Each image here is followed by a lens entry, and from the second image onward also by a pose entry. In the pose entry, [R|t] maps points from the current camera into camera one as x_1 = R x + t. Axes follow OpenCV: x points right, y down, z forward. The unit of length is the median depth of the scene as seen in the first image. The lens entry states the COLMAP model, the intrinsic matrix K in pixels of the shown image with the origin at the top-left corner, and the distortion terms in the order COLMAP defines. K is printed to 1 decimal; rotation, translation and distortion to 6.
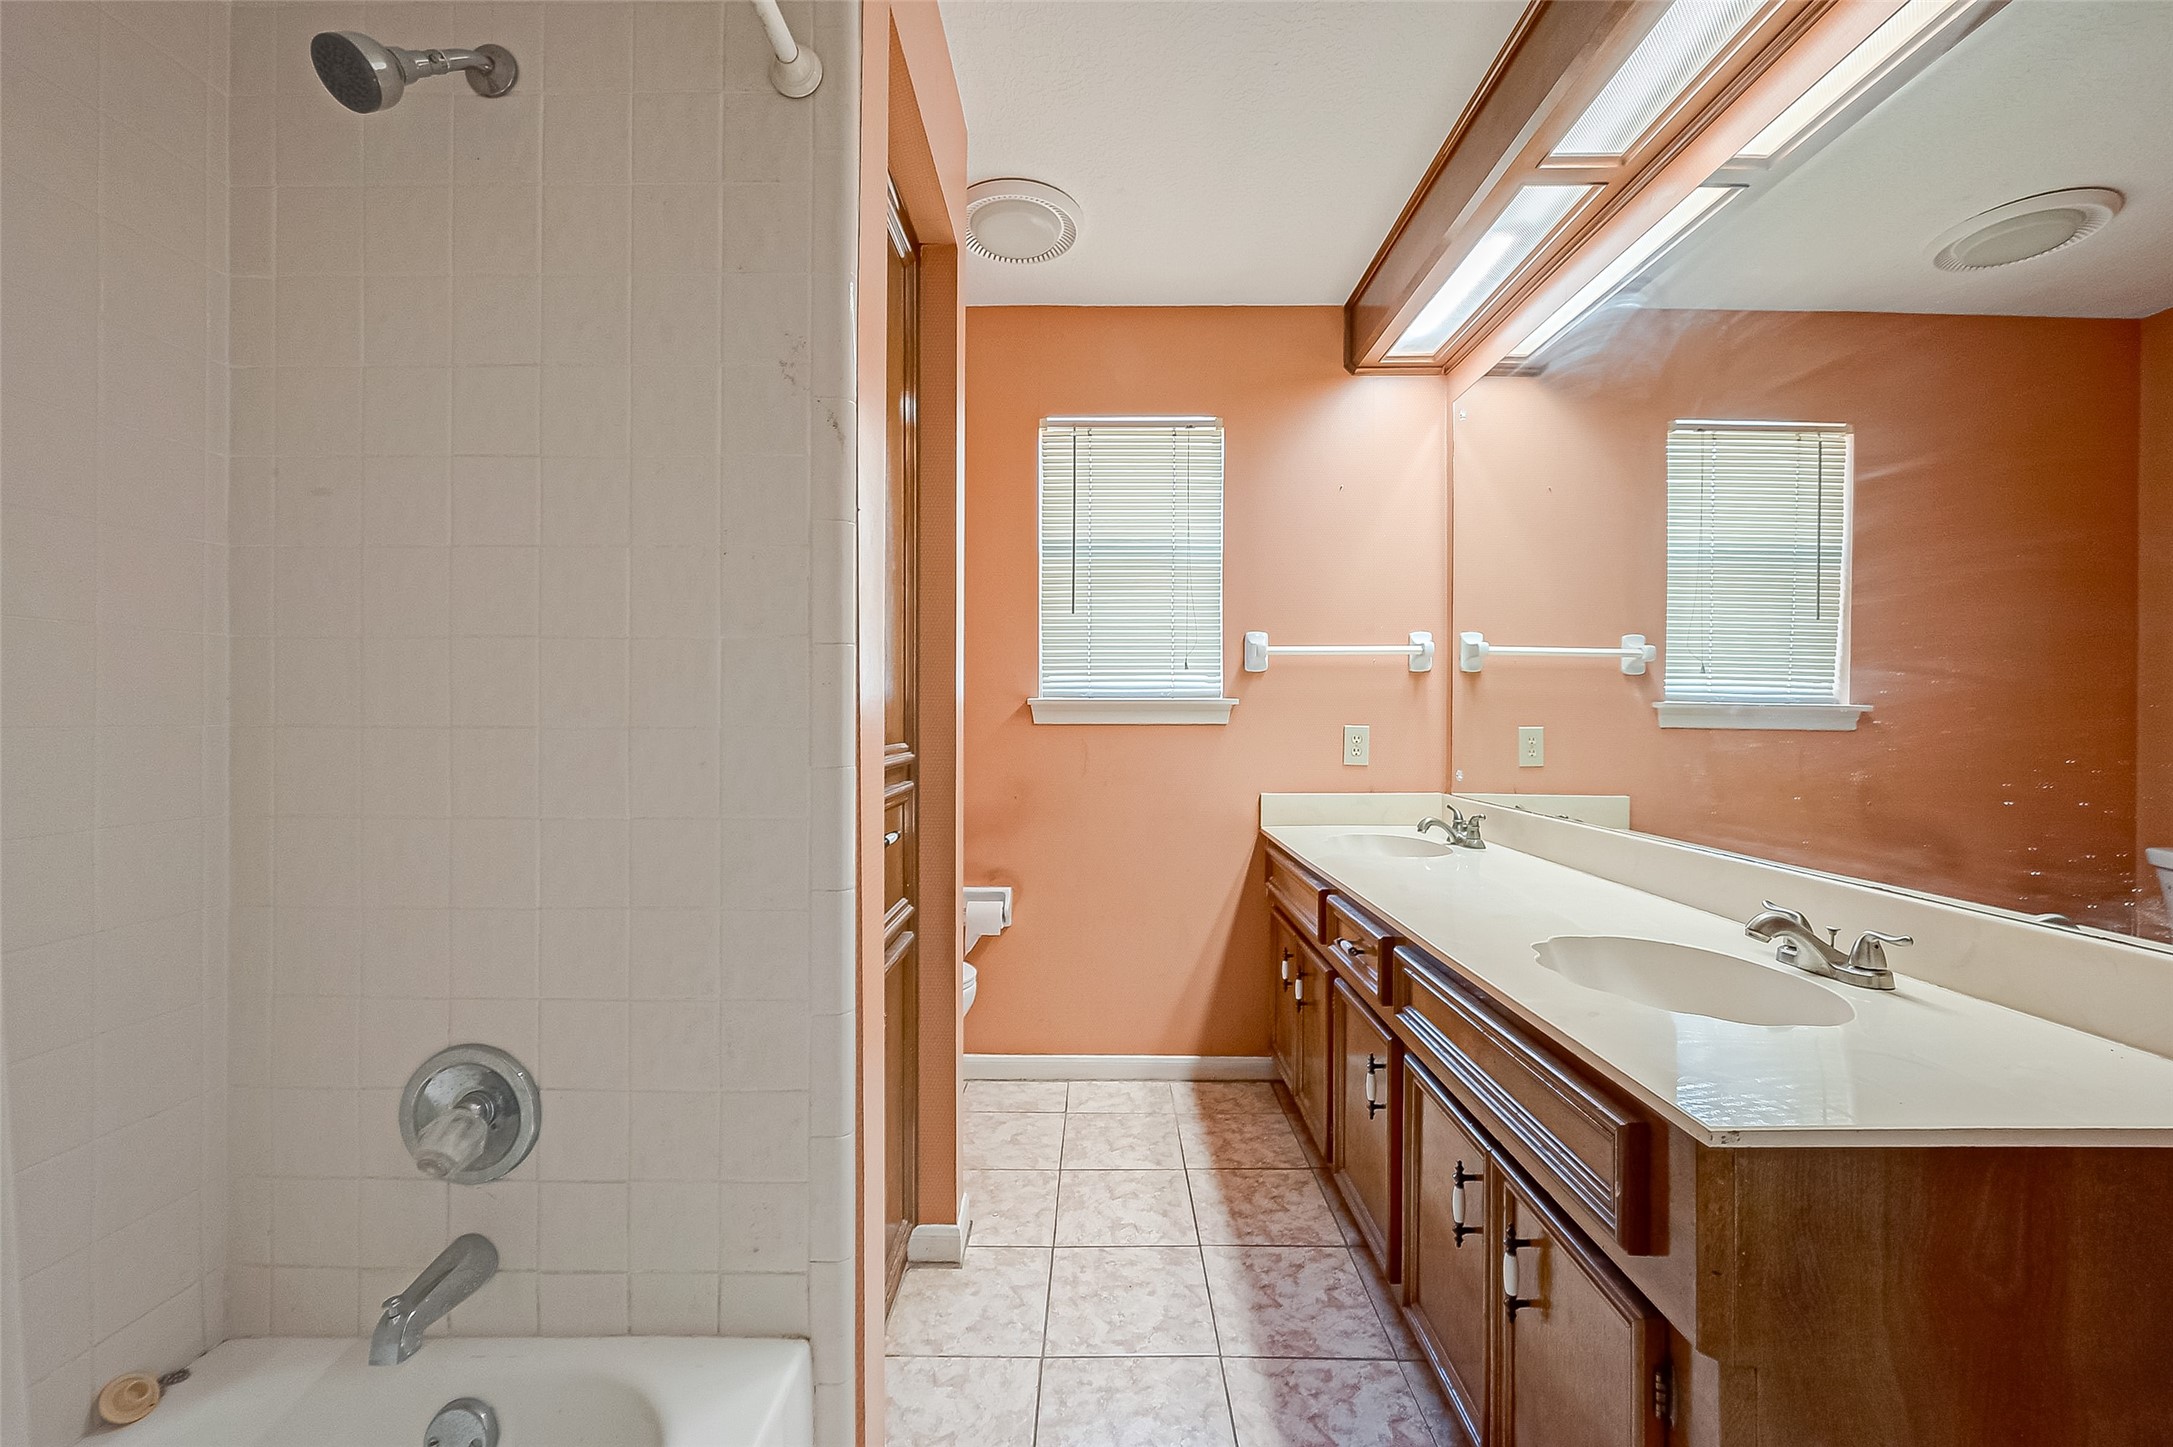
lens RADIAL K [[861.4, 0, 1095.5], [0, 861.4, 715.1], [0, 0, 1]] dist [0.012475, 0.000013]
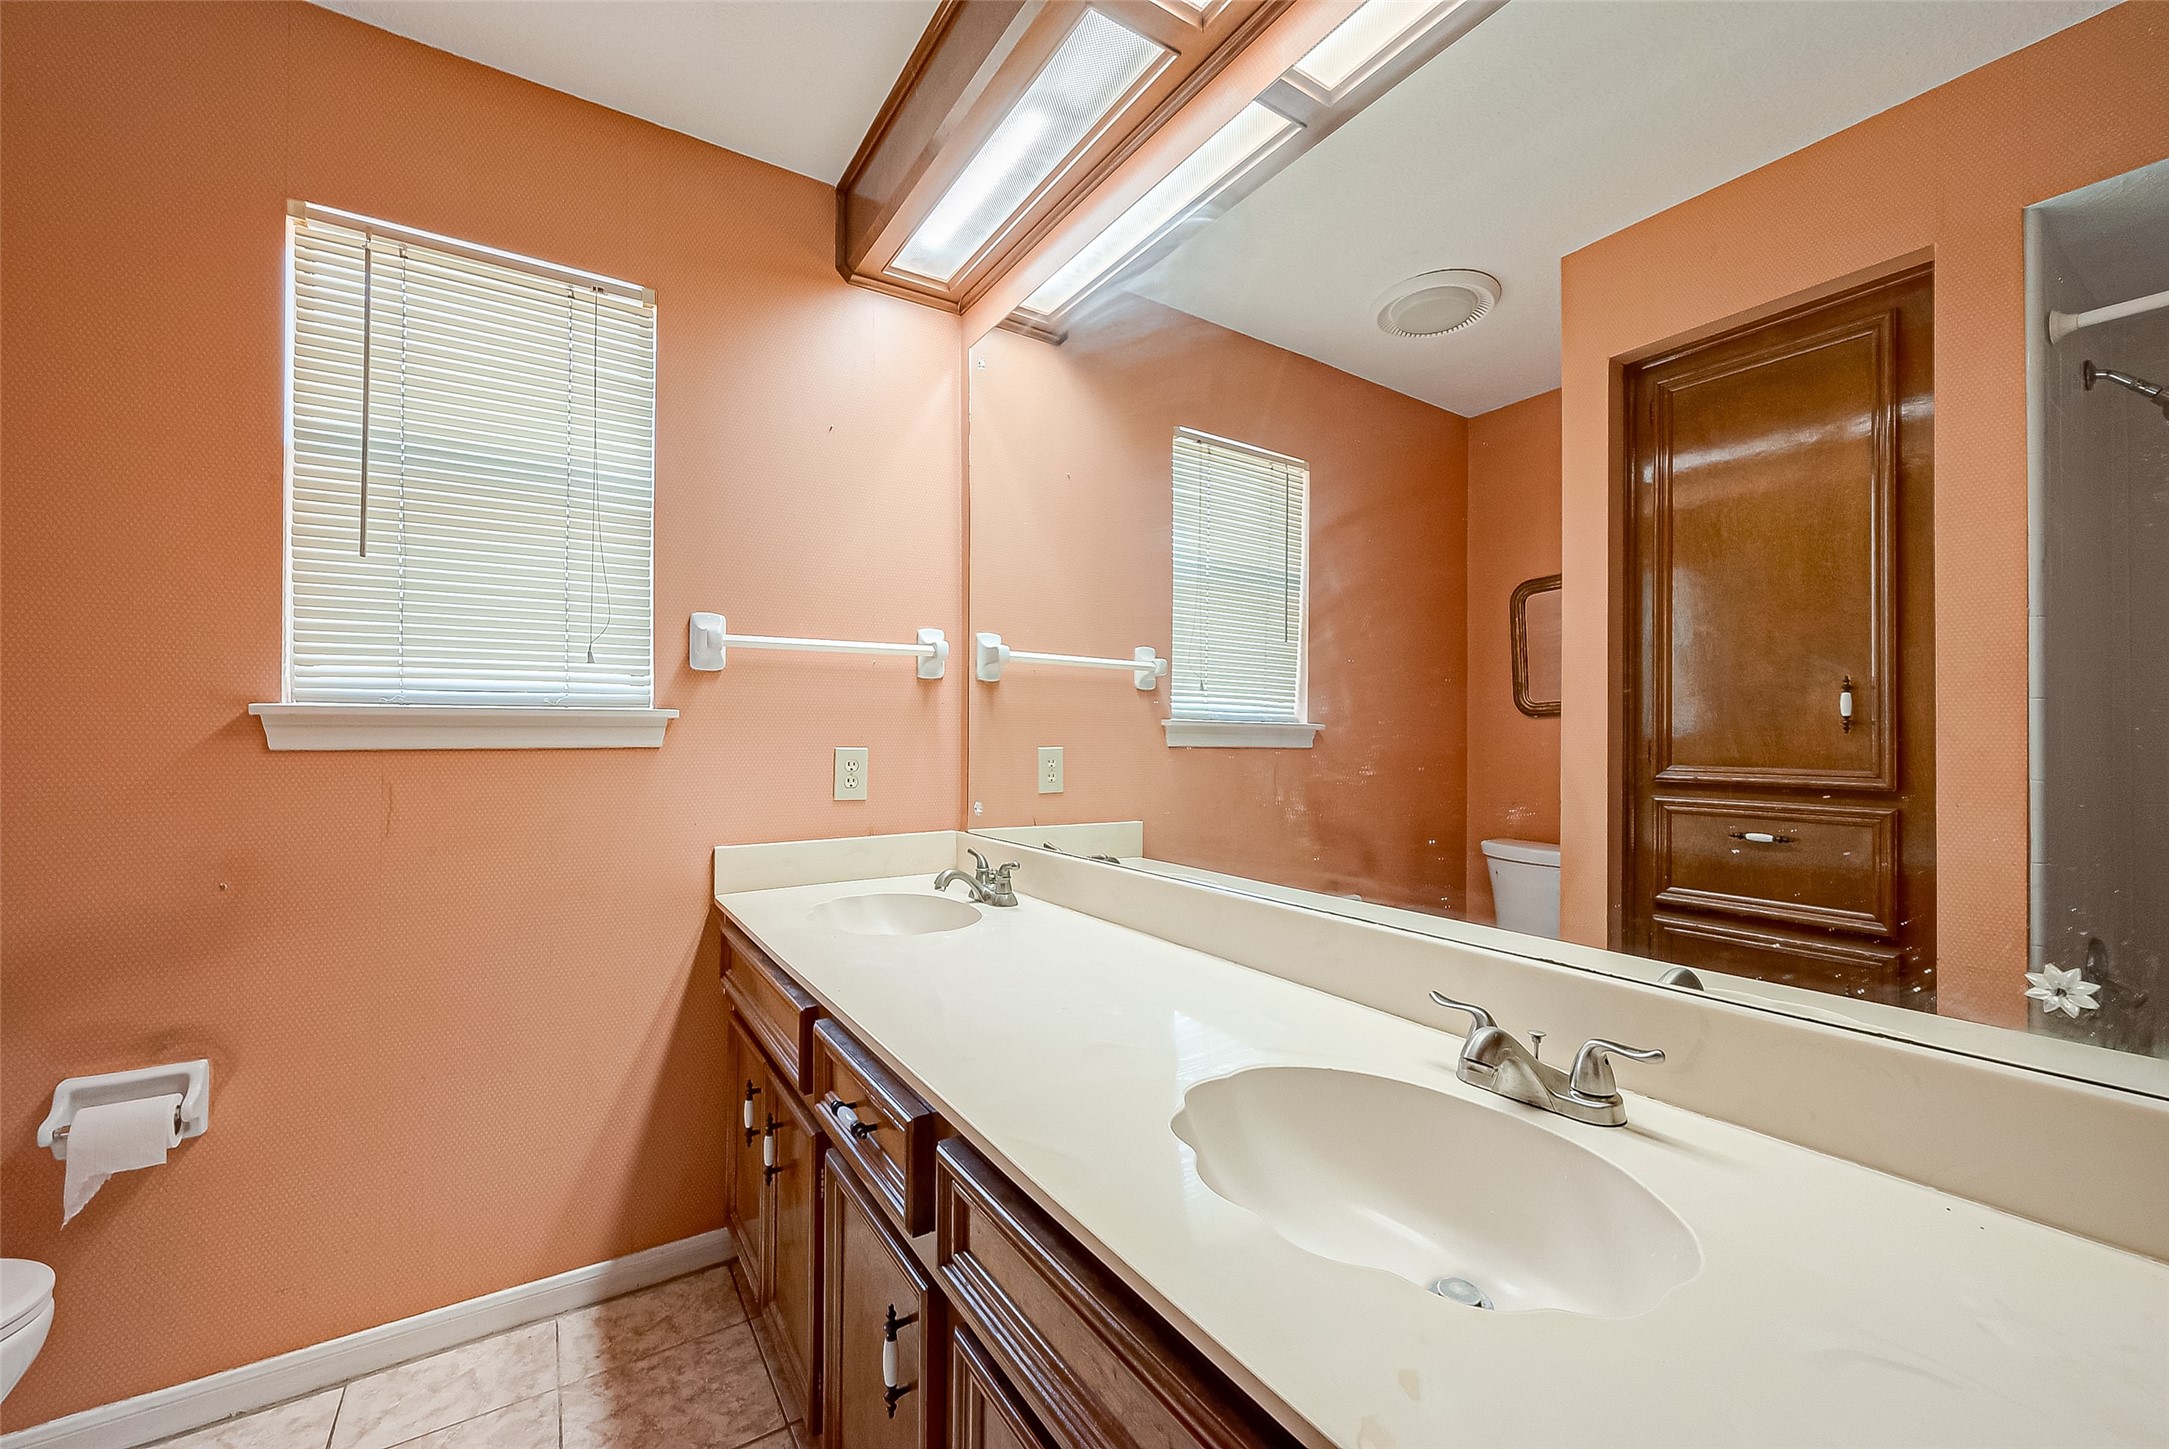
lens RADIAL K [[852.7, 0, 1087.6], [0, 852.7, 726.4], [0, 0, 1]] dist [-0.002716, 0.000010]
pose [[0.836295, 0.003612, 0.548268, 0.069336], [0.000681, 0.999971, -0.007627, -0.000561], [-0.548280, 0.006751, 0.836268, 0.273246]]
